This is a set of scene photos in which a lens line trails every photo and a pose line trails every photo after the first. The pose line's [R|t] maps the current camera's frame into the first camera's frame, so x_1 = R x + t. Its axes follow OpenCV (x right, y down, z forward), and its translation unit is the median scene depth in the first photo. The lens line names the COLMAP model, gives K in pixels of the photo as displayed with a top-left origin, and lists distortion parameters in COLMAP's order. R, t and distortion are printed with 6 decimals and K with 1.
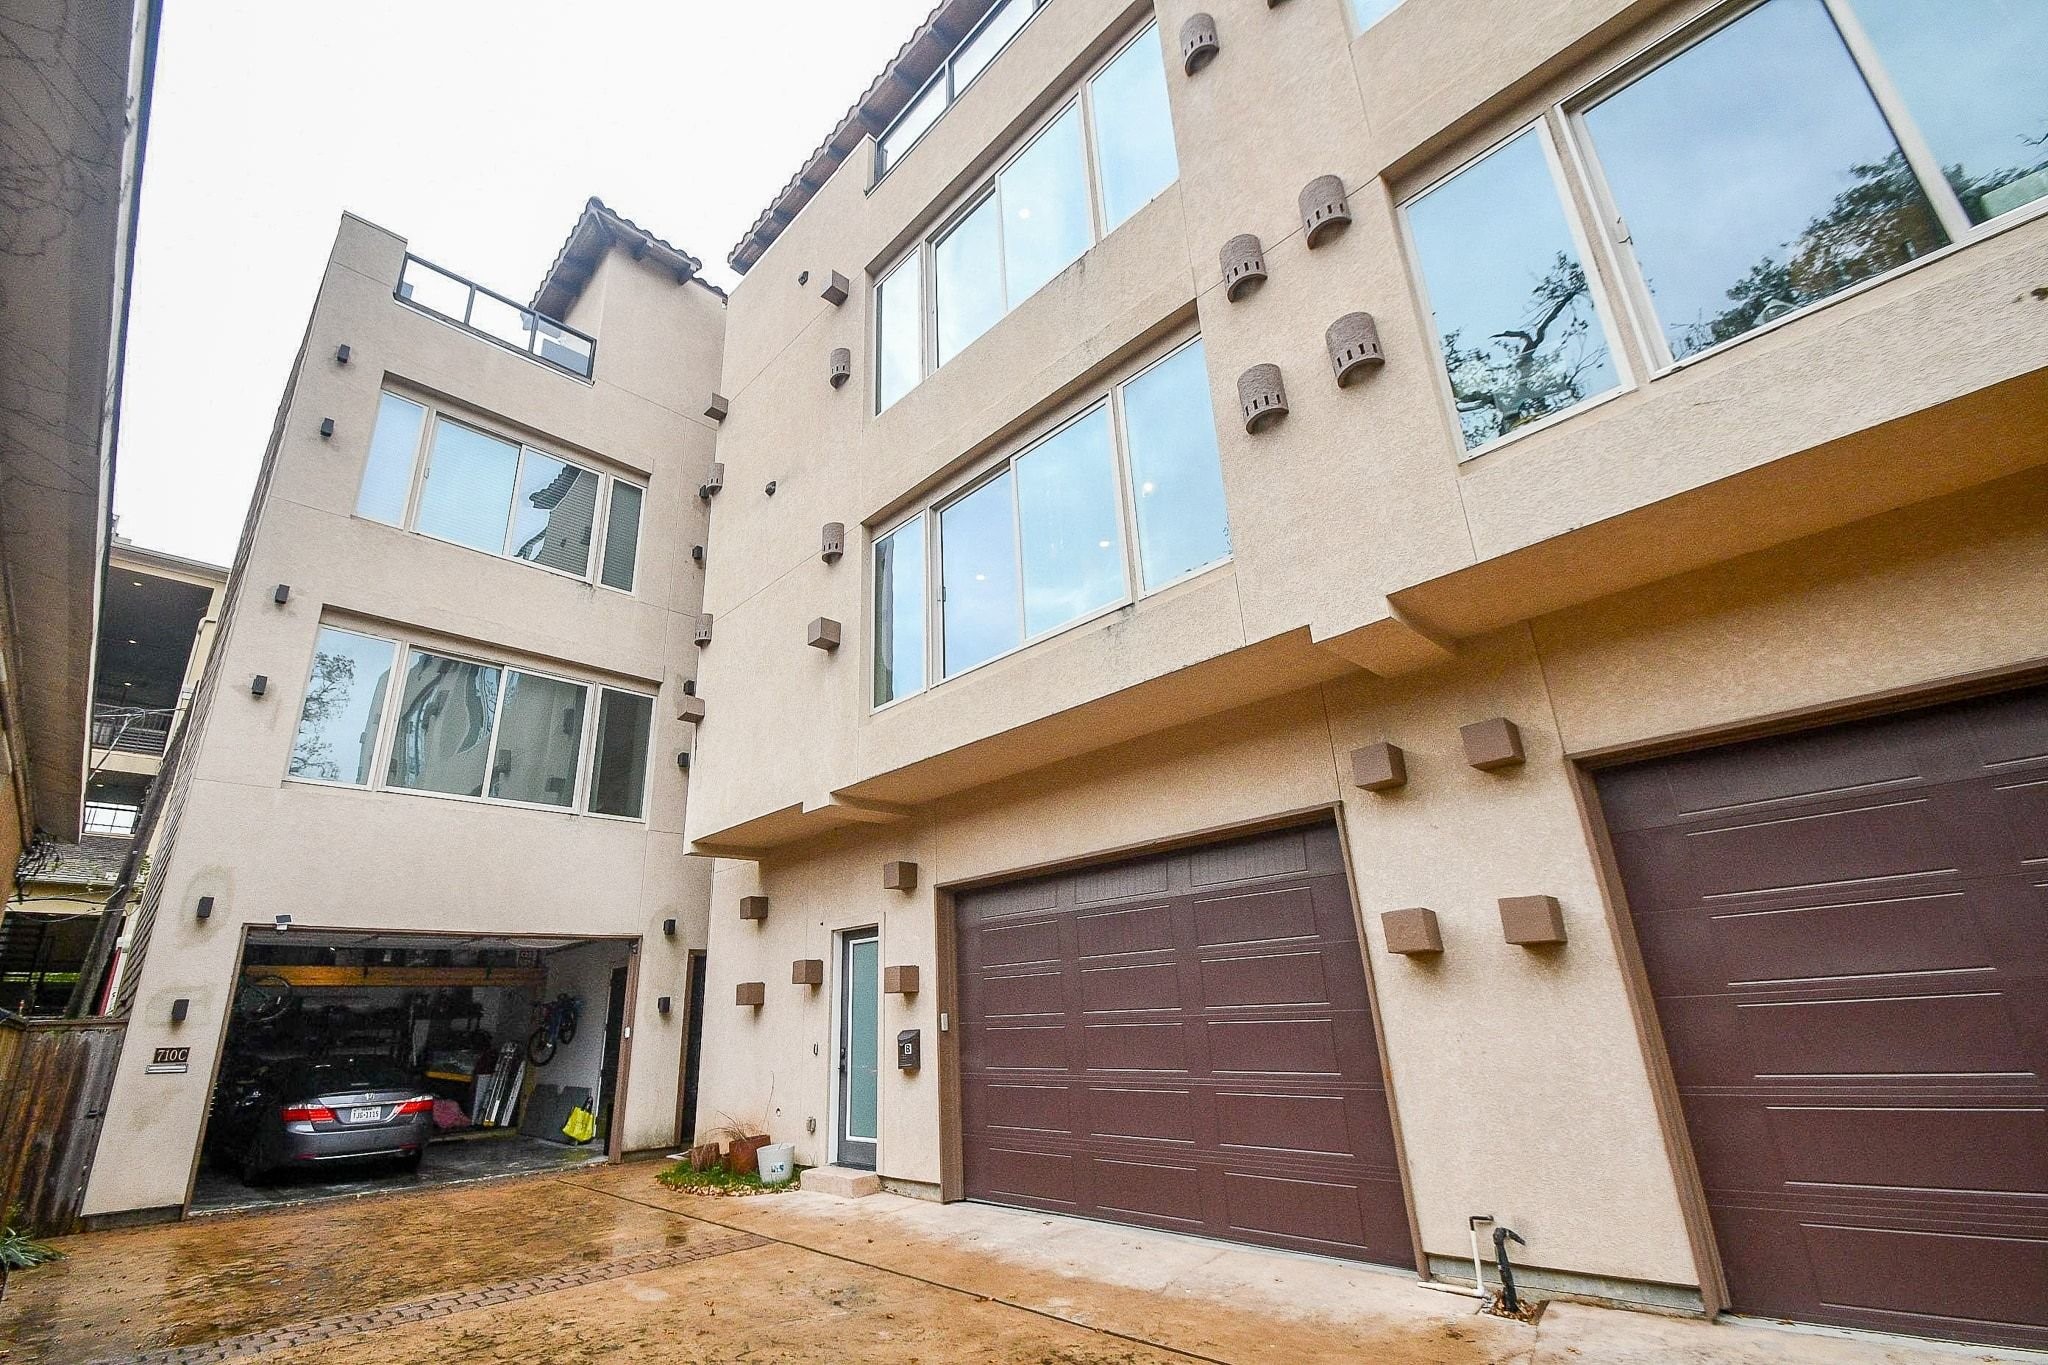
lens RADIAL K [[912.2, 0, 1035.7], [0, 912.2, 685.1], [0, 0, 1]] dist [-0.011305, -0.004546]
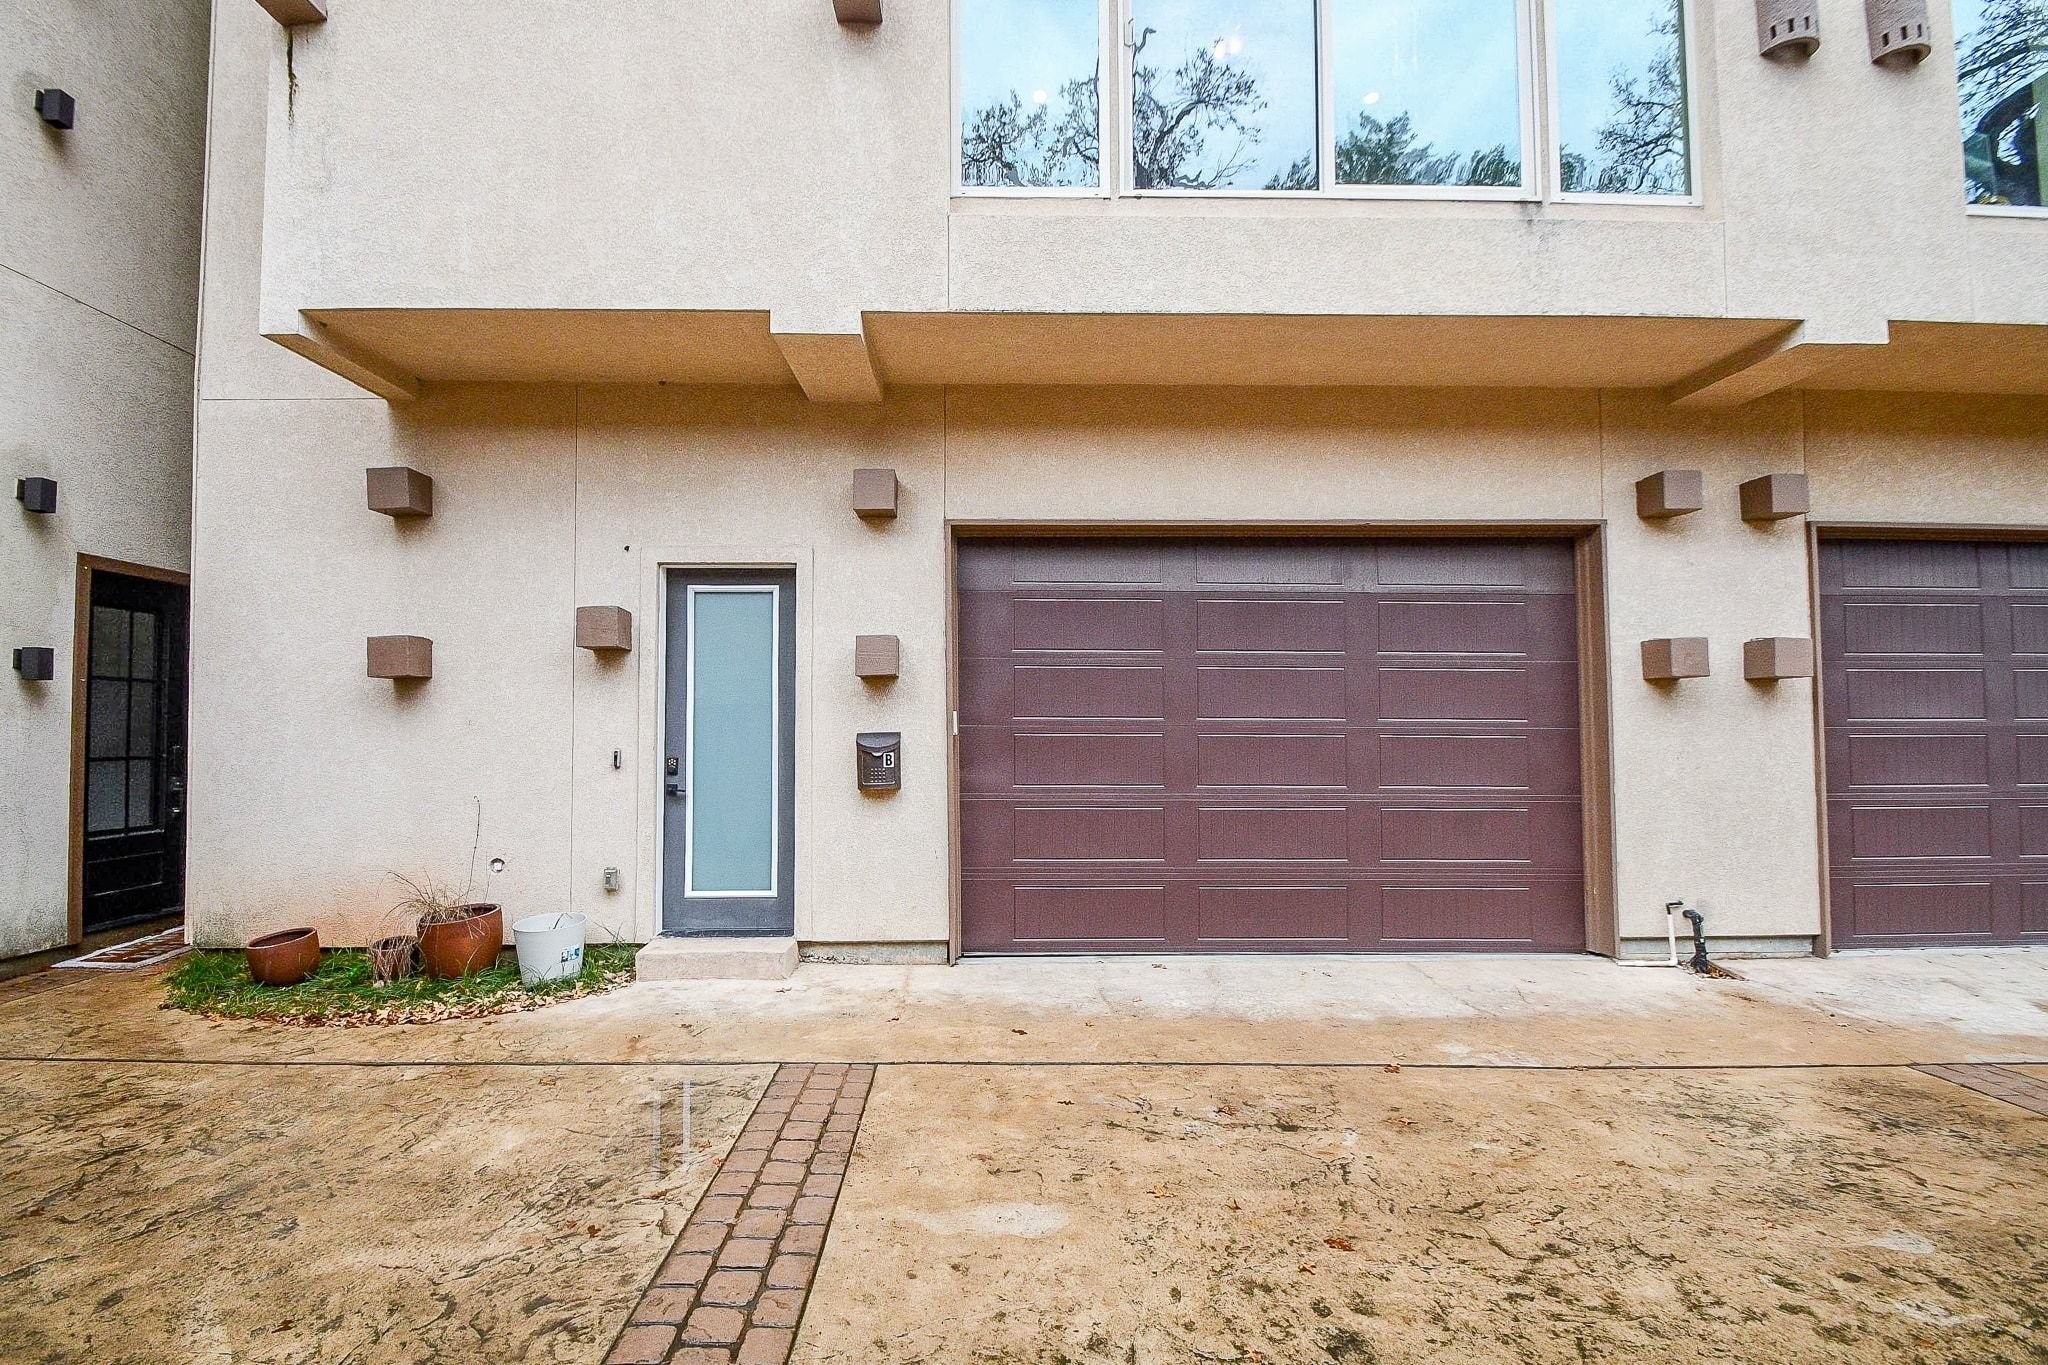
lens RADIAL K [[912.2, 0, 1015.1], [0, 912.2, 702.0], [0, 0, 1]] dist [-0.011305, -0.004546]
pose [[0.694045, 0.054088, 0.717897, -0.595160], [-0.271831, 0.943049, 0.191748, 0.229592], [-0.666641, -0.328228, 0.669221, 0.562872]]
